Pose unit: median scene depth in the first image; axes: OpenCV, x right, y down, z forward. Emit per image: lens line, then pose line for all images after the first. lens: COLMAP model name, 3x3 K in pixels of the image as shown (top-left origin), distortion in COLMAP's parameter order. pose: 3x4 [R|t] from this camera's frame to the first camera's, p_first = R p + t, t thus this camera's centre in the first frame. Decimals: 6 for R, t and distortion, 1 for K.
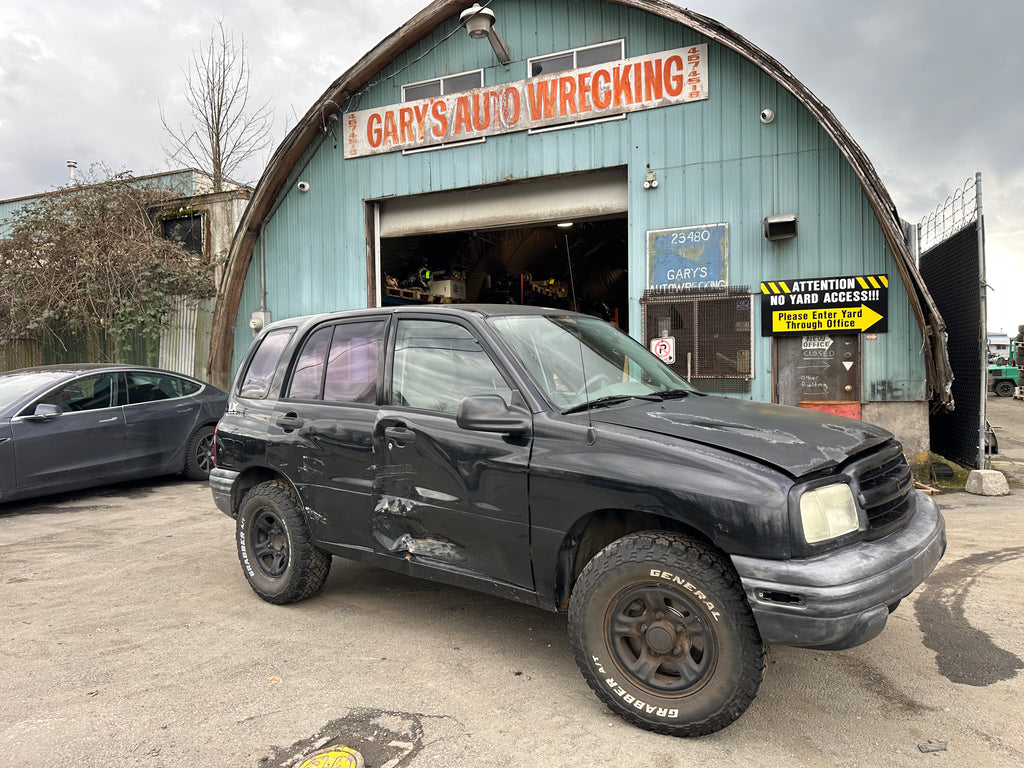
lens RADIAL K [[721.6, 0, 510.2], [0, 721.6, 374.0], [0, 0, 1]] dist [0.062170, -0.092926]
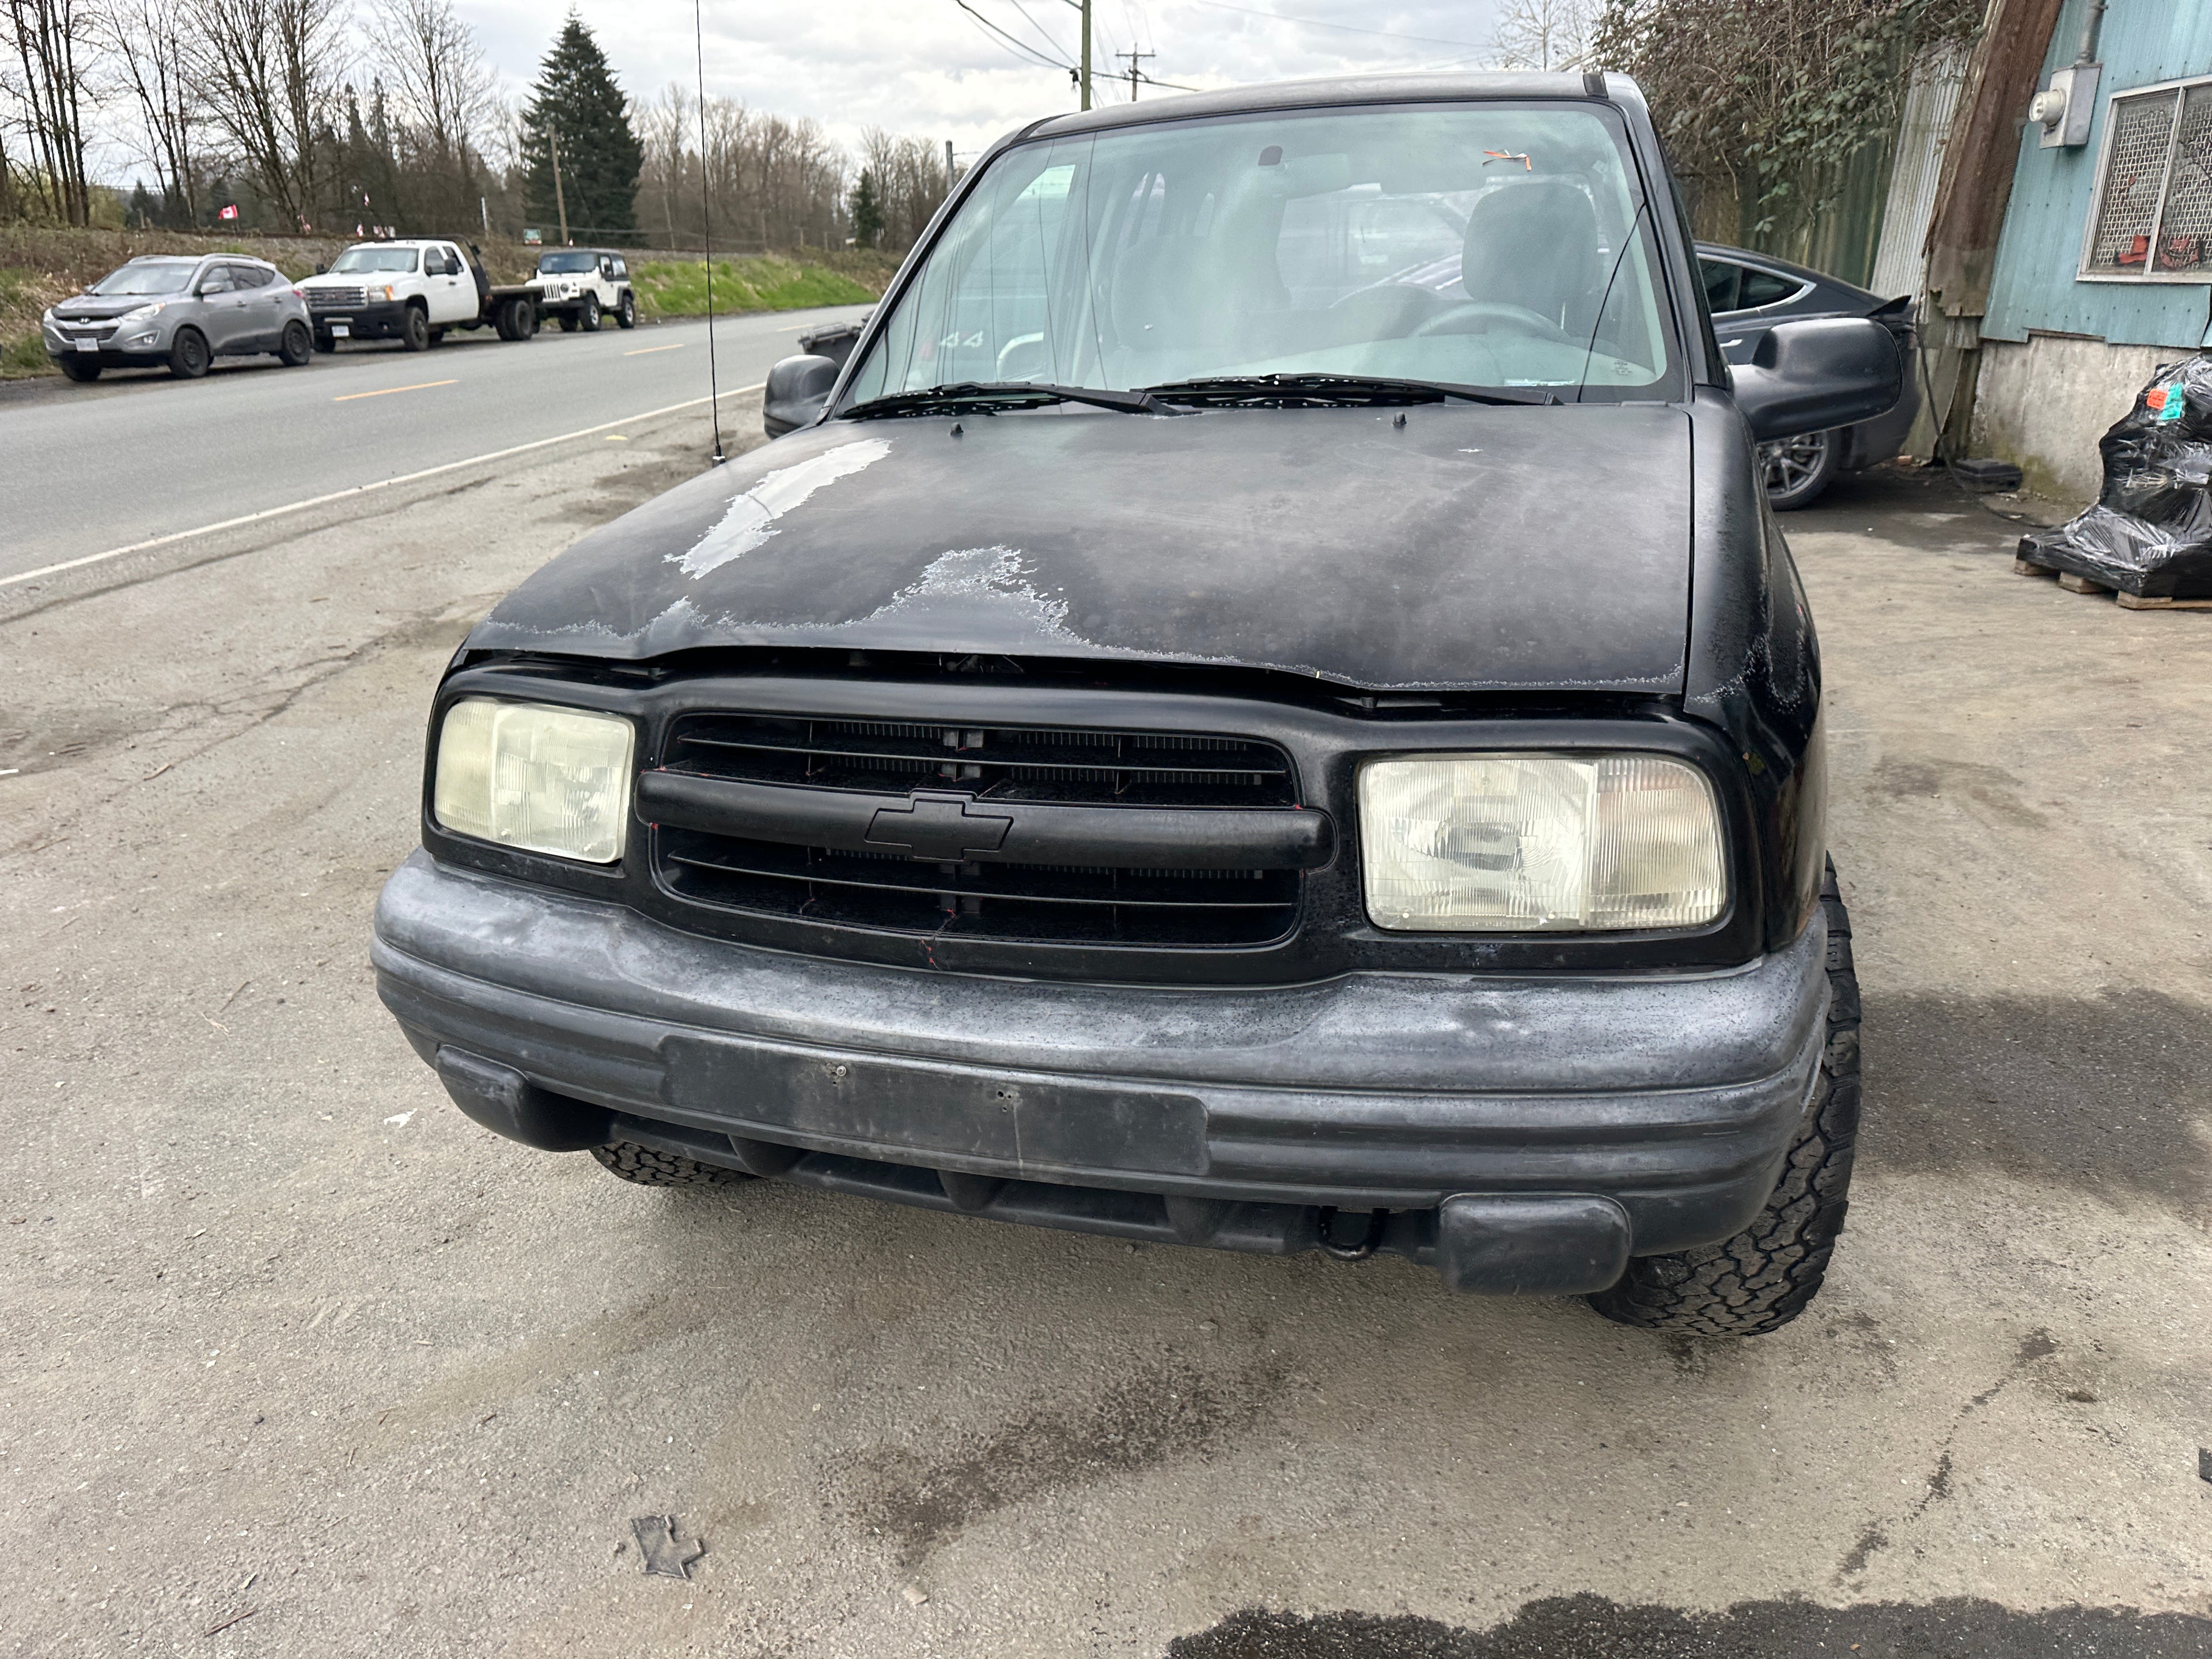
lens RADIAL K [[1573.2, 0, 1107.0], [0, 1573.2, 815.1], [0, 0, 1]] dist [0.007737, -0.007658]
pose [[0.379277, 0.313322, -0.870620, 0.376074], [0.009089, 0.939615, 0.342112, -0.013700], [0.925239, -0.137668, 0.353526, 0.313073]]
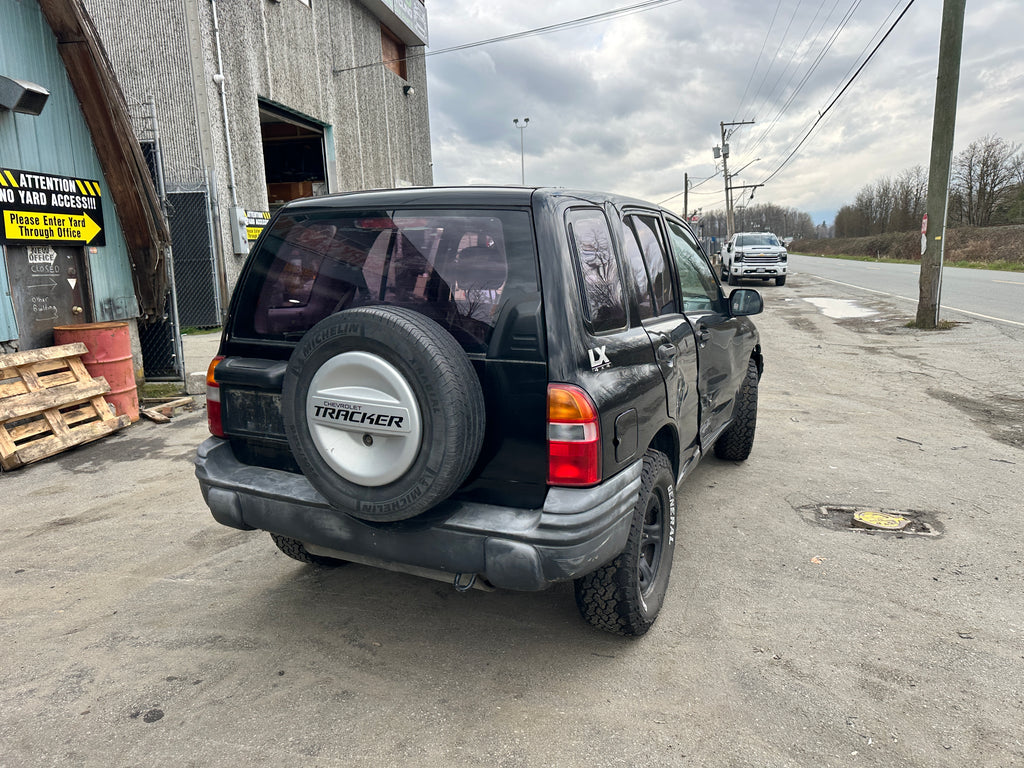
lens RADIAL K [[722.1, 0, 517.2], [0, 722.1, 383.8], [0, 0, 1]] dist [0.030633, -0.034975]
pose [[-0.249693, -0.142366, 0.957802, -0.501235], [0.036034, 0.987082, 0.156112, -0.009160], [-0.967654, 0.073494, -0.241337, 0.695478]]
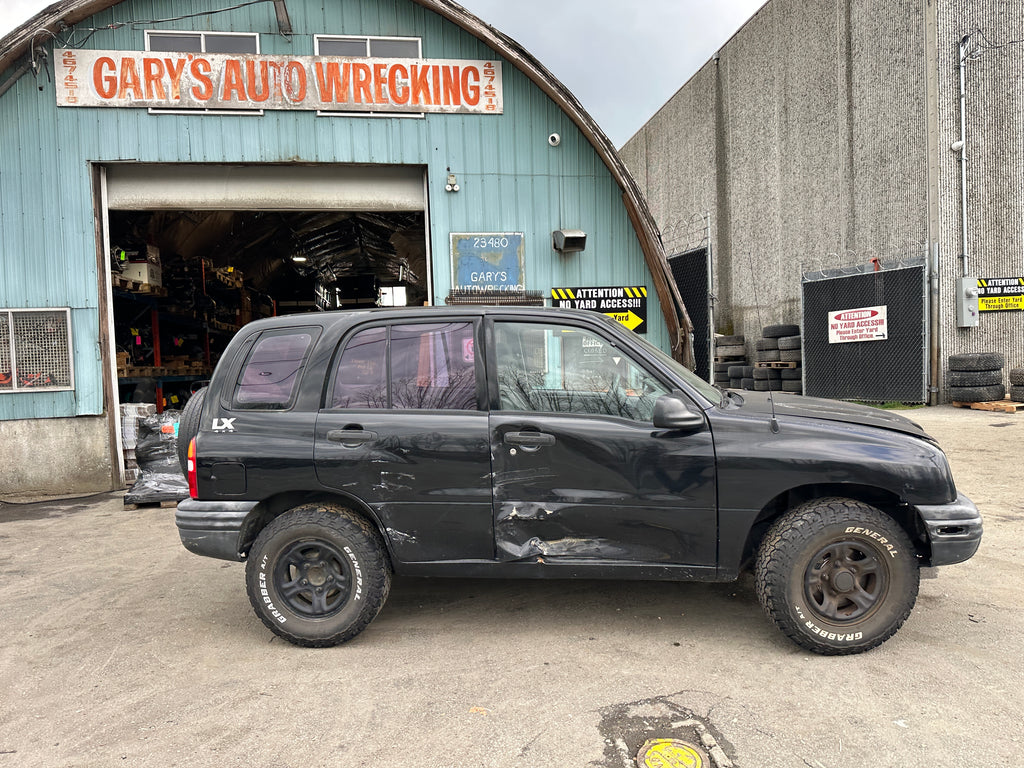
lens RADIAL K [[714.1, 0, 514.8], [0, 714.1, 393.9], [0, 0, 1]] dist [0.061239, -0.077540]
pose [[0.840924, -0.039739, 0.539692, -0.318336], [0.020667, 0.998931, 0.041352, -0.008564], [-0.540759, -0.023620, 0.840846, 0.088651]]
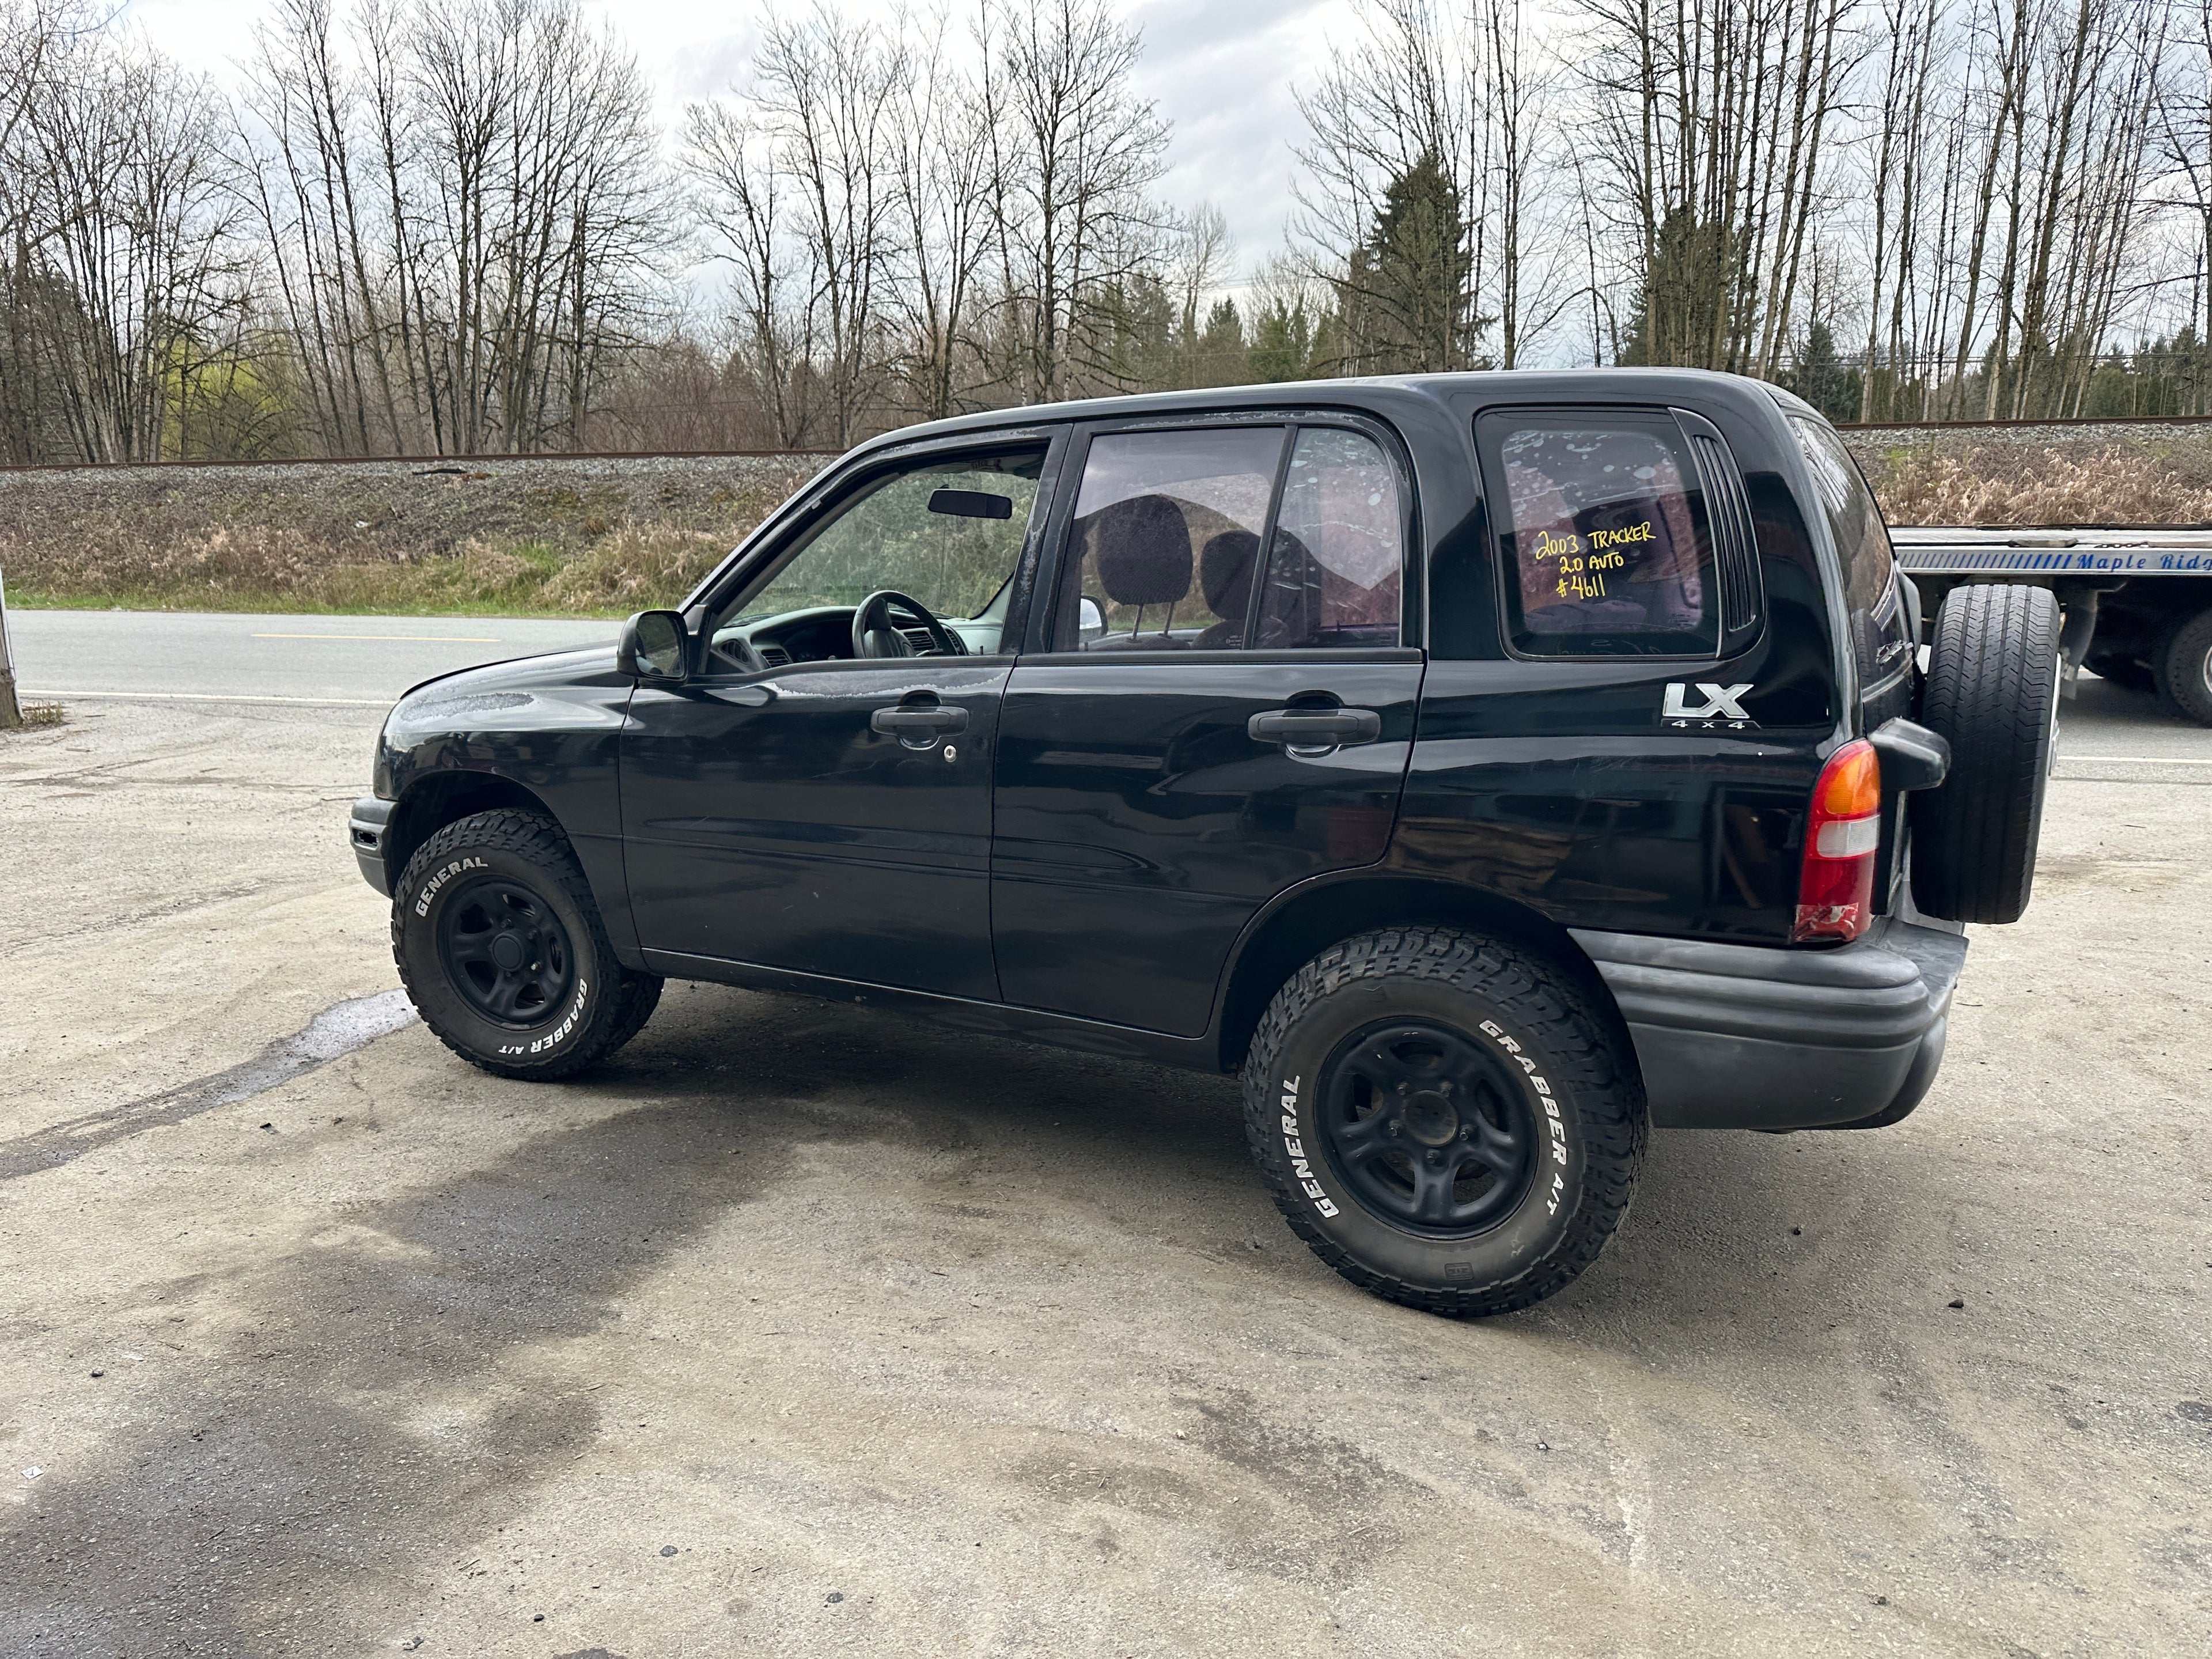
lens RADIAL K [[1535.3, 0, 1106.3], [0, 1535.3, 868.9], [0, 0, 1]] dist [0.053065, -0.069367]
pose [[-0.983635, 0.068000, -0.166848, 0.082468], [0.028328, 0.972895, 0.229505, -0.022760], [0.177933, 0.221023, -0.958900, 1.027153]]
